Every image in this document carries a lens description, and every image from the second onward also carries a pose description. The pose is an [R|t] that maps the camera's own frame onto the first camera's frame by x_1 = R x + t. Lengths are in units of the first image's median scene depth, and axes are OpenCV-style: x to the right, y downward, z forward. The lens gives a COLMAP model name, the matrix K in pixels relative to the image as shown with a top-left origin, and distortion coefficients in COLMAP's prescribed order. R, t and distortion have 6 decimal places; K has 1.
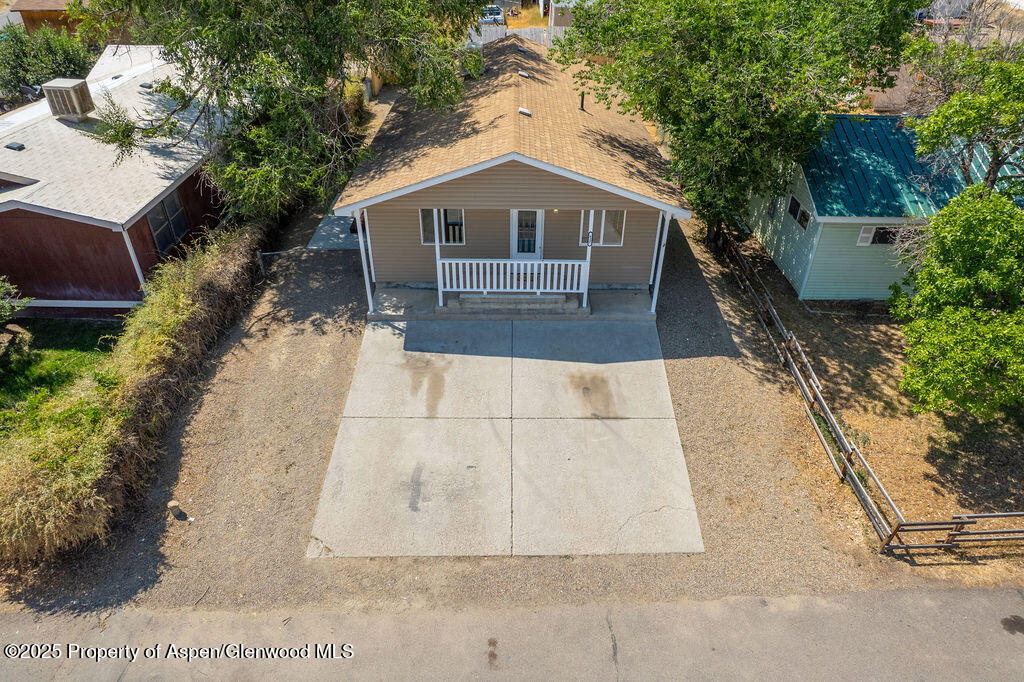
lens RADIAL K [[680.0, 0, 512.0], [0, 680.0, 341.0], [0, 0, 1]] dist [-0.080610, 0.080145]
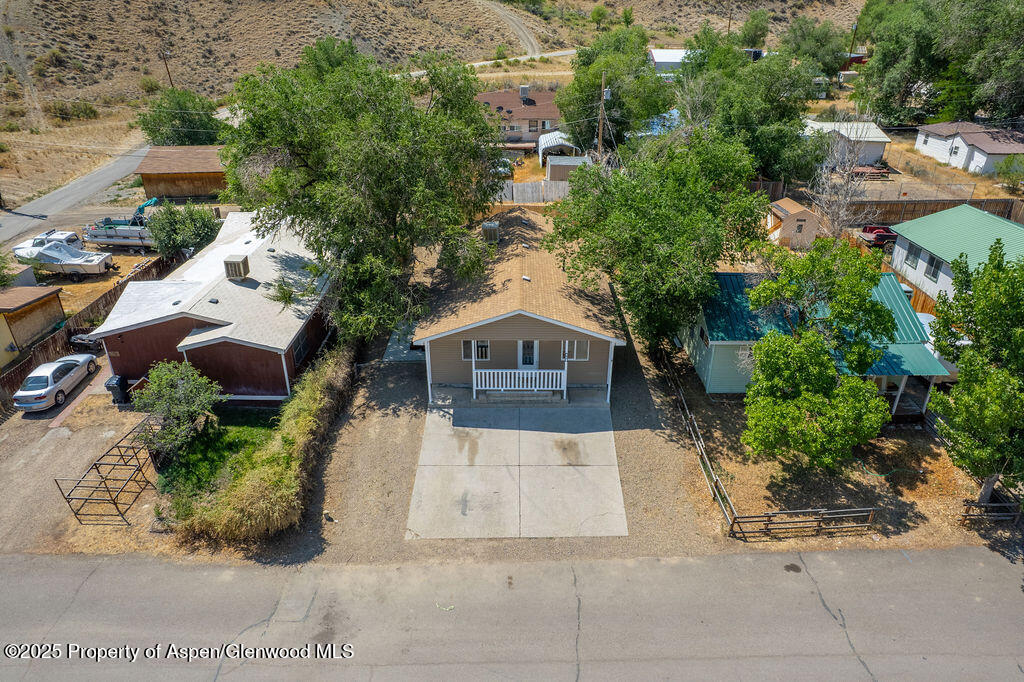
lens RADIAL K [[680.0, 0, 512.0], [0, 680.0, 341.0], [0, 0, 1]] dist [-0.080610, 0.080145]
pose [[0.999953, -0.005701, -0.007871, -0.003483], [0.004573, 0.990638, -0.136437, 0.035314], [0.008576, 0.136394, 0.990618, -0.655800]]
